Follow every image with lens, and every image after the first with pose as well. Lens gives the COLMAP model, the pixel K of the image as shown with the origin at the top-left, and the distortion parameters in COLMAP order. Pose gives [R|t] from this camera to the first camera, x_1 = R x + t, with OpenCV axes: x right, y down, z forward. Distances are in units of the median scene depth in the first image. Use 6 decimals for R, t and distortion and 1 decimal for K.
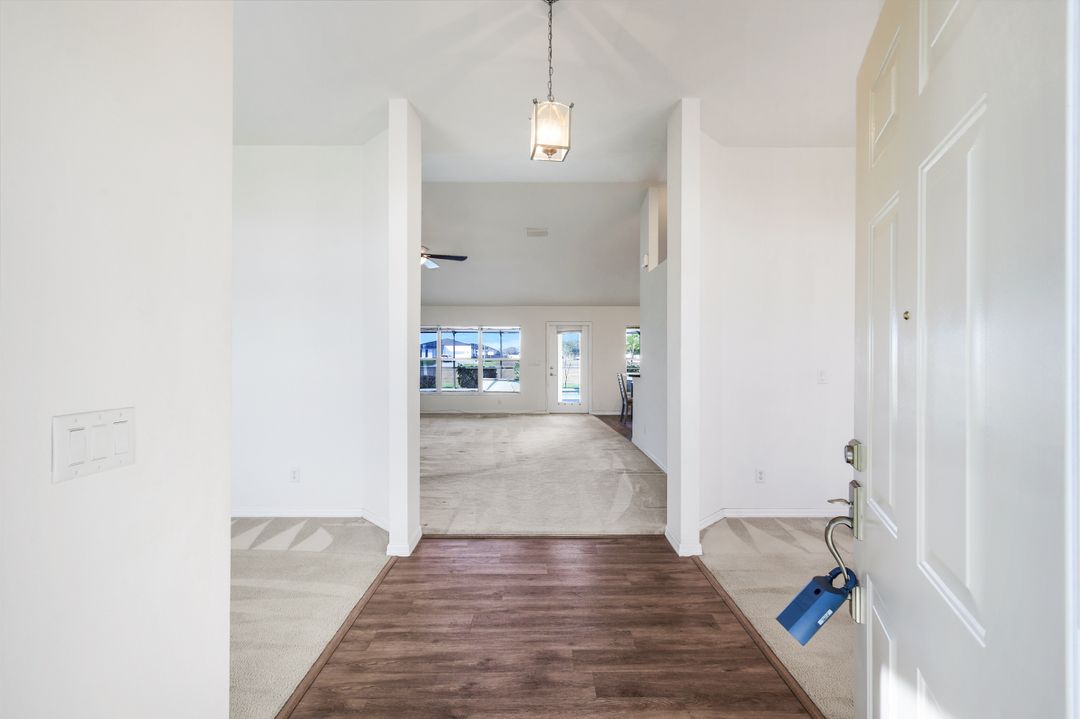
lens RADIAL K [[475.6, 0, 534.2], [0, 475.6, 356.9], [0, 0, 1]] dist [-0.001342, -0.000049]
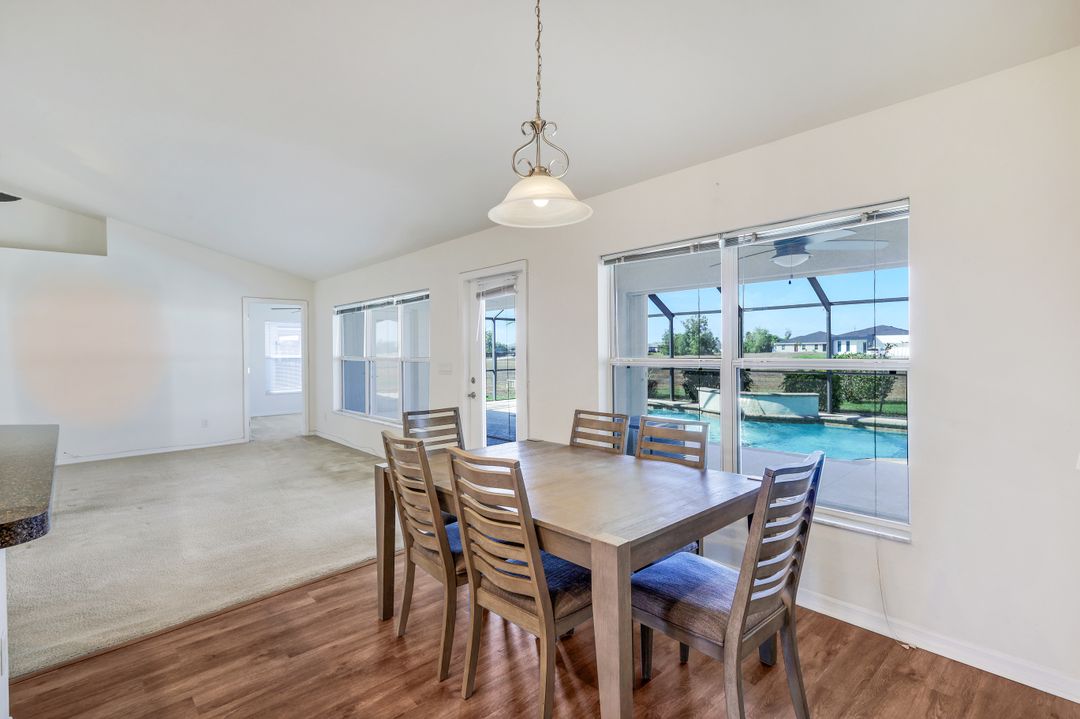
lens RADIAL K [[514.1, 0, 542.2], [0, 514.1, 358.4], [0, 0, 1]] dist [0.004121, 0.000261]
pose [[0.672565, 0.001281, -0.740037, 1.205193], [0.008400, 0.999921, 0.009365, 0.000686], [0.739990, -0.012515, 0.672501, 2.071478]]
